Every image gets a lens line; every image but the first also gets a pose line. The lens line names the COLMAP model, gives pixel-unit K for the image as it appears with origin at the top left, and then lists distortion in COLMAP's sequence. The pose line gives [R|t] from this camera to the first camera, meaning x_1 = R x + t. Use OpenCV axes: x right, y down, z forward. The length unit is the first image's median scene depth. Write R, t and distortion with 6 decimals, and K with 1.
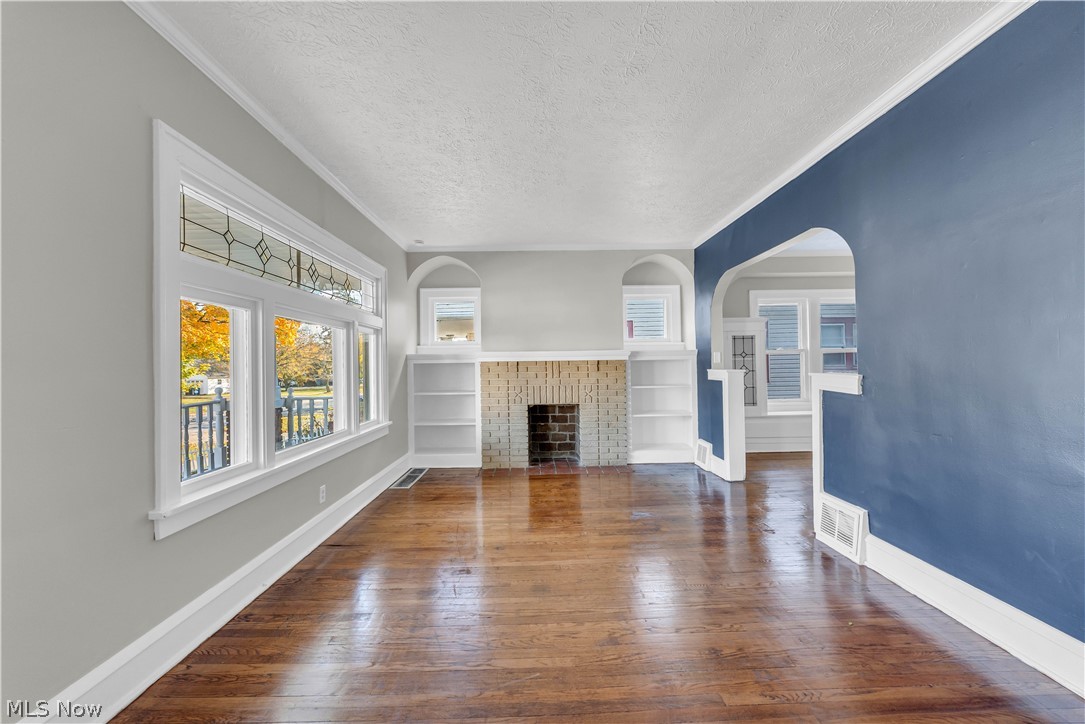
lens RADIAL K [[429.9, 0, 537.2], [0, 429.9, 362.3], [0, 0, 1]] dist [-0.005655, -0.000974]
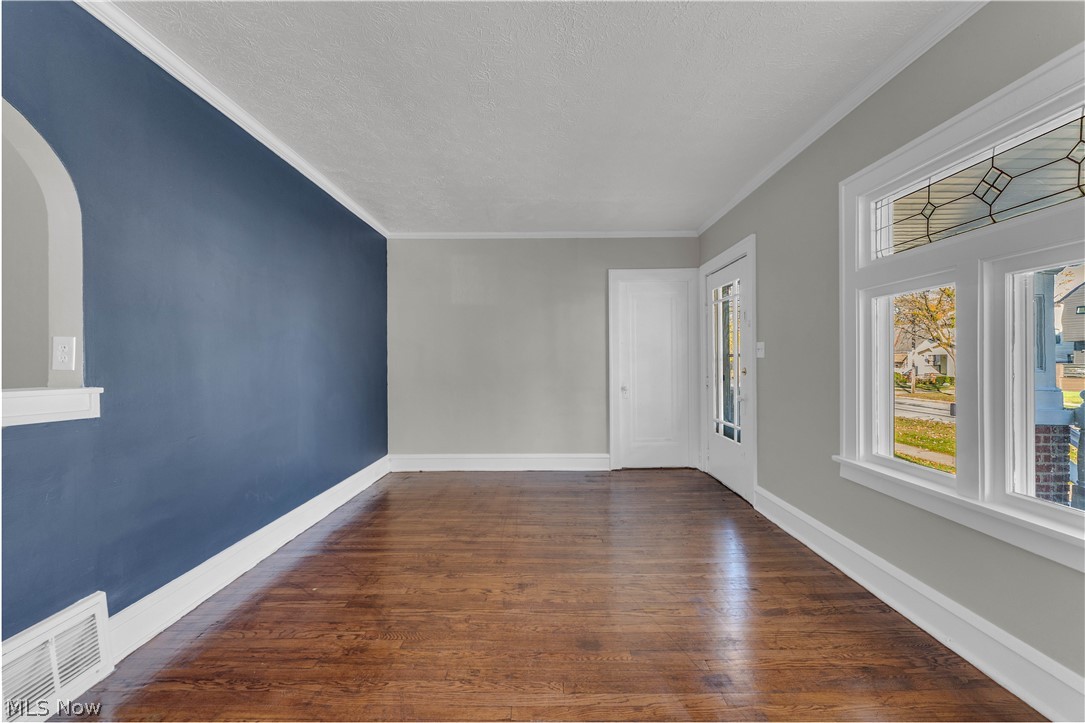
lens RADIAL K [[429.9, 0, 543.0], [0, 429.9, 360.0], [0, 0, 1]] dist [-0.005655, -0.000974]
pose [[-0.999760, 0.020489, 0.007787, 0.070426], [0.020425, 0.999758, -0.008210, 0.008451], [-0.007953, -0.008049, -0.999936, 1.679808]]
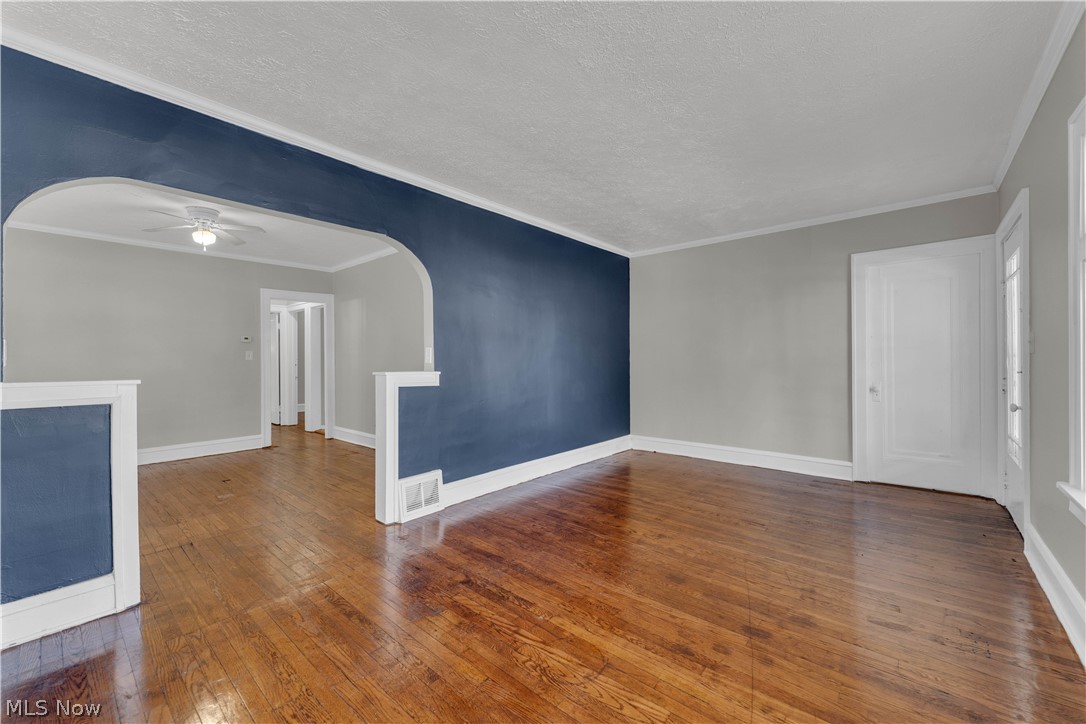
lens RADIAL K [[430.3, 0, 540.0], [0, 430.3, 359.6], [0, 0, 1]] dist [-0.005655, -0.000974]
pose [[-0.747365, 0.020665, 0.664092, -0.409851], [0.014928, 0.999786, -0.014311, 0.016712], [-0.664246, -0.000782, -0.747514, 1.848814]]
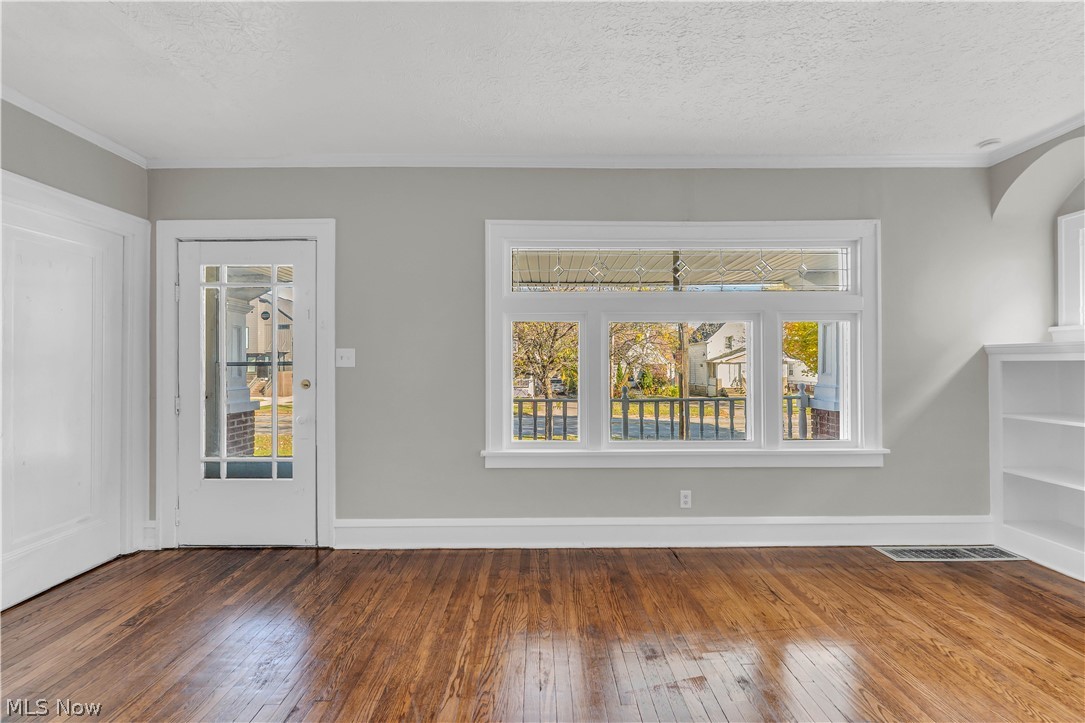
lens RADIAL K [[429.9, 0, 545.8], [0, 429.9, 362.1], [0, 0, 1]] dist [-0.005655, -0.000974]
pose [[0.006973, 0.006595, -0.999954, 0.561079], [0.010563, 0.999922, 0.006669, -0.011298], [0.999920, -0.010609, 0.006903, 0.840450]]
